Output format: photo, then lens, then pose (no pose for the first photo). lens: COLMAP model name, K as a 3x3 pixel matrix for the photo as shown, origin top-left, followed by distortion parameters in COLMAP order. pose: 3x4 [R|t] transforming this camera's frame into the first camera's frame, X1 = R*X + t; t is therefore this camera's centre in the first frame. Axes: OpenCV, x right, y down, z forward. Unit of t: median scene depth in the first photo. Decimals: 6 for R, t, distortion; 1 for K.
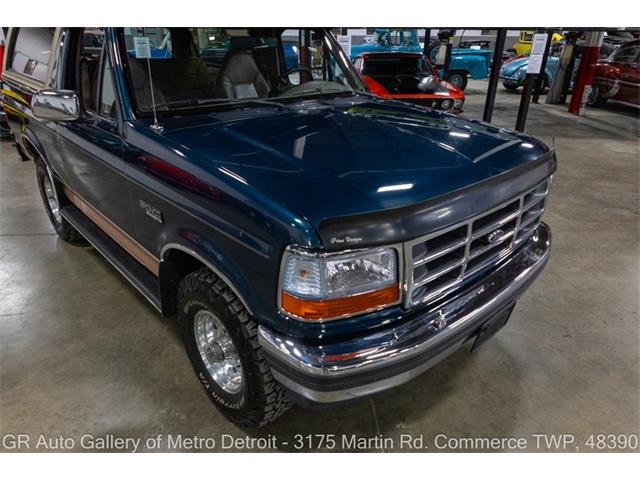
lens RADIAL K [[443.5, 0, 318.7], [0, 443.5, 238.6], [0, 0, 1]] dist [0.000084, -0.005315]
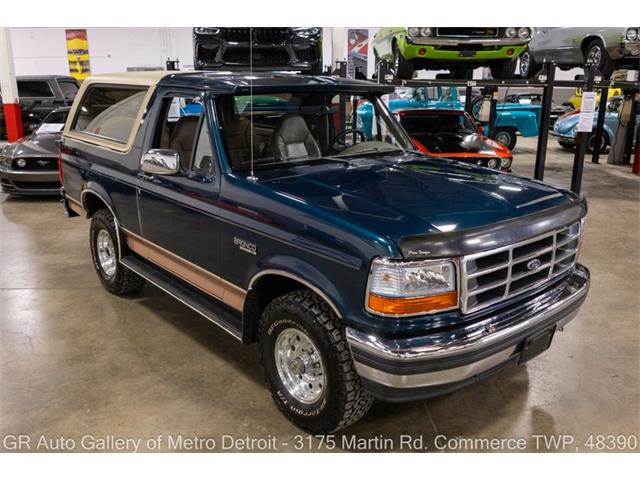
lens RADIAL K [[564.3, 0, 320.0], [0, 564.3, 240.0], [0, 0, 1]] dist [-0.012136, -0.015062]
pose [[0.999573, 0.004099, -0.028919, -0.073237], [-0.008729, 0.986779, -0.161839, 0.093959], [0.027873, 0.162023, 0.986393, -0.283394]]
